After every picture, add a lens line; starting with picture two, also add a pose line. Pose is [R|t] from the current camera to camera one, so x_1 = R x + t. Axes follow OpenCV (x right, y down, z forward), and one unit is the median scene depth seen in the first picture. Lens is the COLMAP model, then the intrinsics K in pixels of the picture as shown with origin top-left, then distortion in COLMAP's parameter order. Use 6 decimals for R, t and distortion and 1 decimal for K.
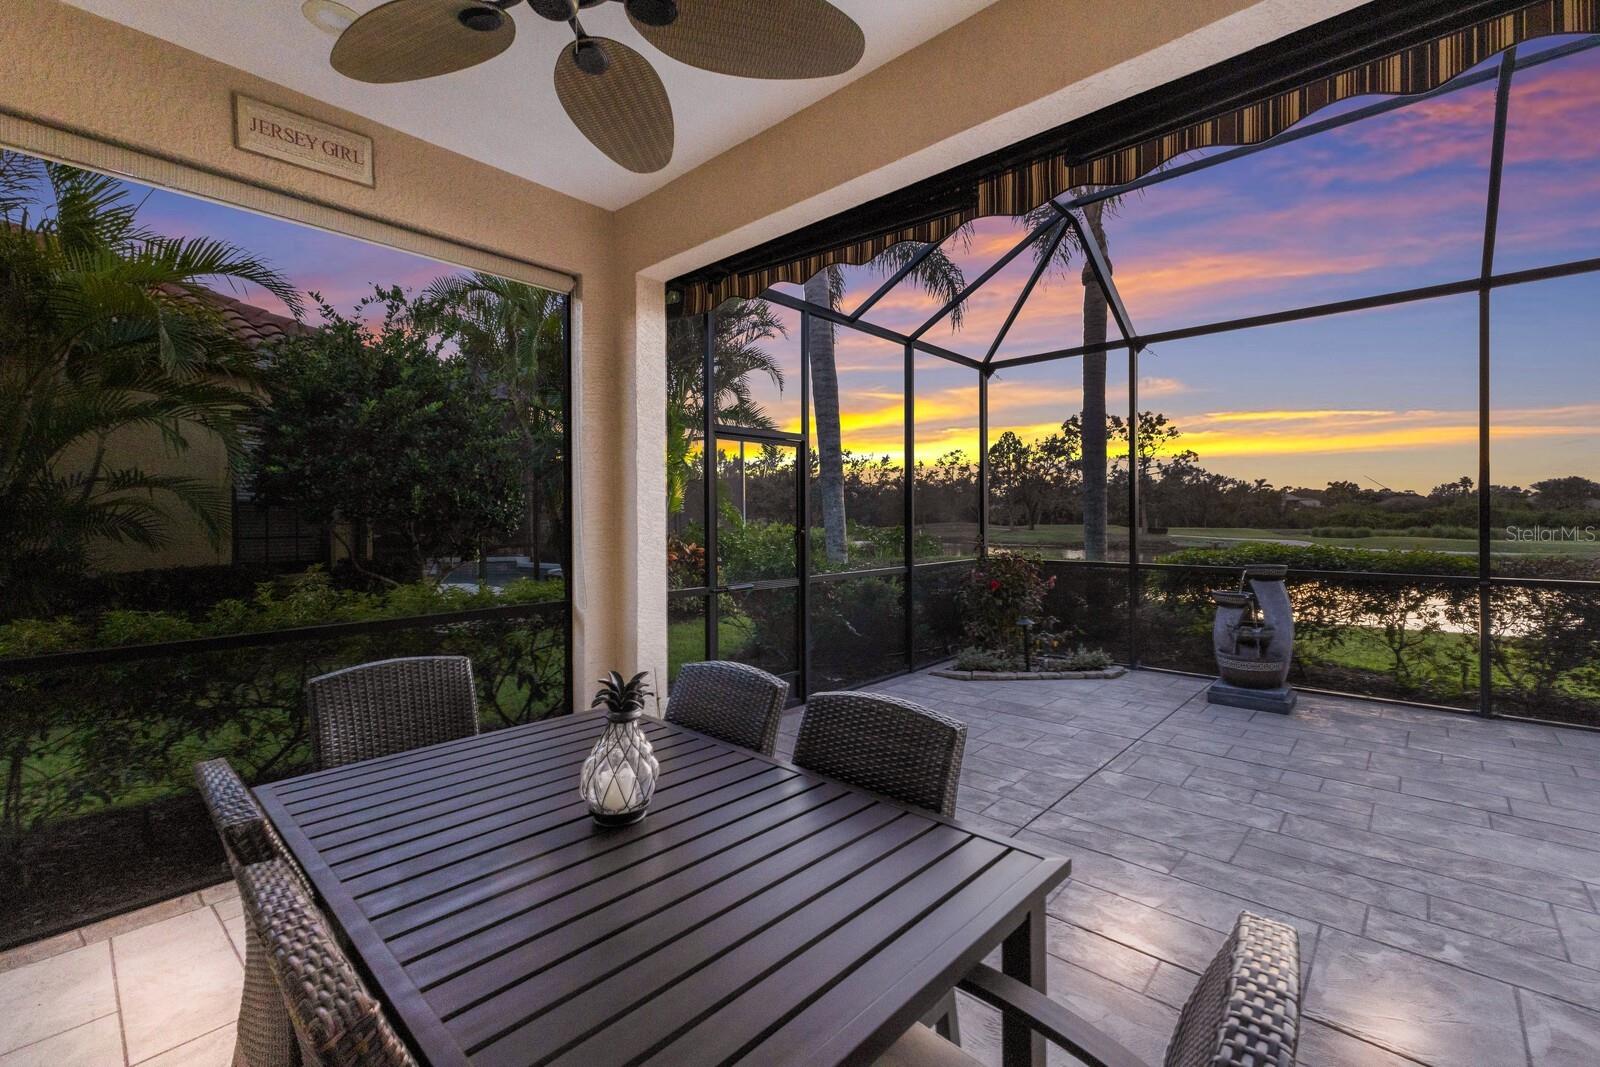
lens RADIAL K [[679.7, 0, 793.7], [0, 679.7, 516.3], [0, 0, 1]] dist [0.014649, -0.000461]
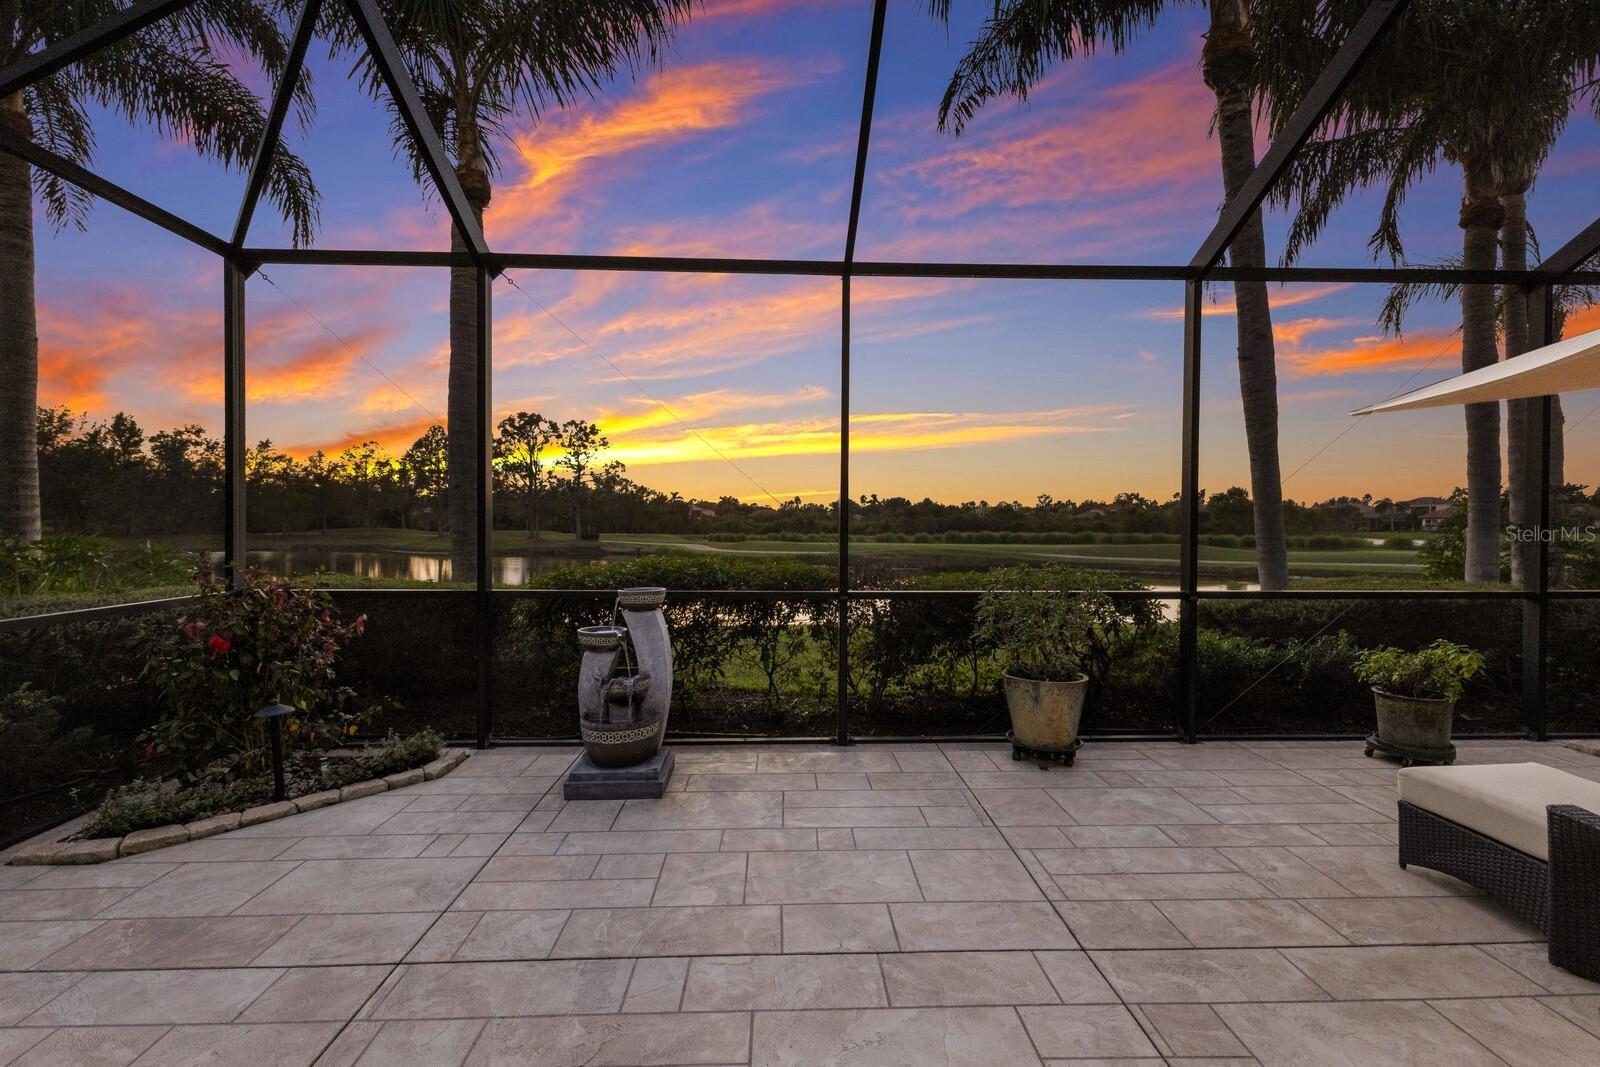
lens RADIAL K [[679.7, 0, 800.2], [0, 679.7, 529.6], [0, 0, 1]] dist [0.014649, -0.000461]
pose [[0.711237, 0.003827, 0.702942, 0.213452], [-0.011808, 0.999909, 0.006504, 0.000592], [-0.702853, -0.012926, 0.711218, 0.261252]]
